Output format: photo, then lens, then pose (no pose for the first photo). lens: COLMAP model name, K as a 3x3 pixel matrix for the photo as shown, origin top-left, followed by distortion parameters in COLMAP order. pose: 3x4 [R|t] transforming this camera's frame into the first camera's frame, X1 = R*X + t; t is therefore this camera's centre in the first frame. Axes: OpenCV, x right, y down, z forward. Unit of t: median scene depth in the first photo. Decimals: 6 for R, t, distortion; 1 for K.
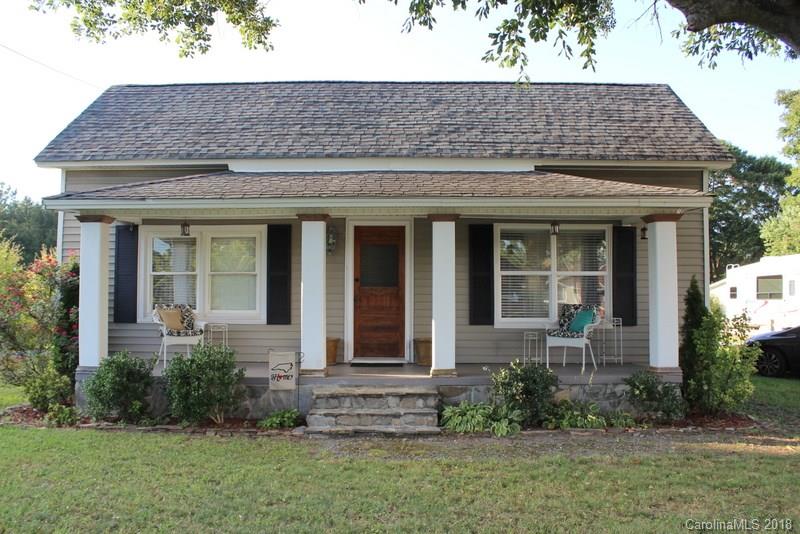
lens RADIAL K [[662.0, 0, 394.5], [0, 662.0, 269.5], [0, 0, 1]] dist [-0.136912, 0.103795]
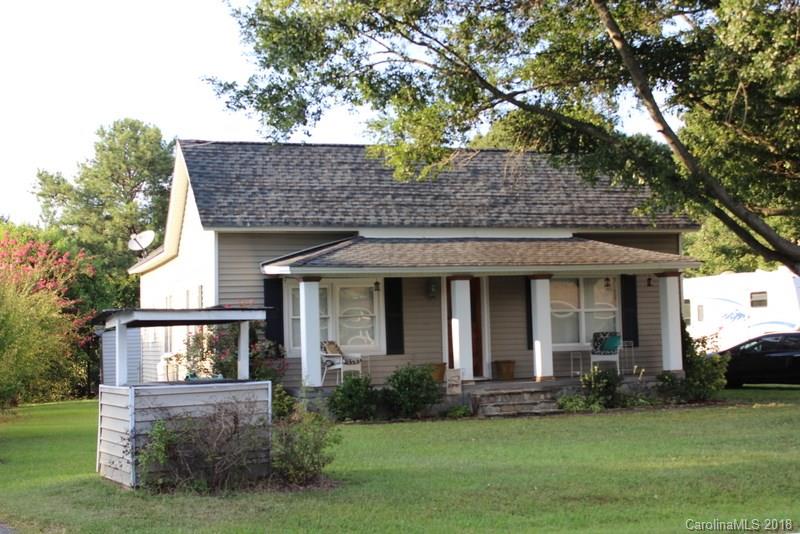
lens RADIAL K [[1178.3, 0, 401.5], [0, 1178.3, 269.9], [0, 0, 1]] dist [0.014211, 0.000000]
pose [[0.938070, -0.010608, 0.346282, -0.993571], [0.015346, 0.999822, -0.010946, -0.058962], [-0.346104, 0.015582, 0.938067, -1.216329]]
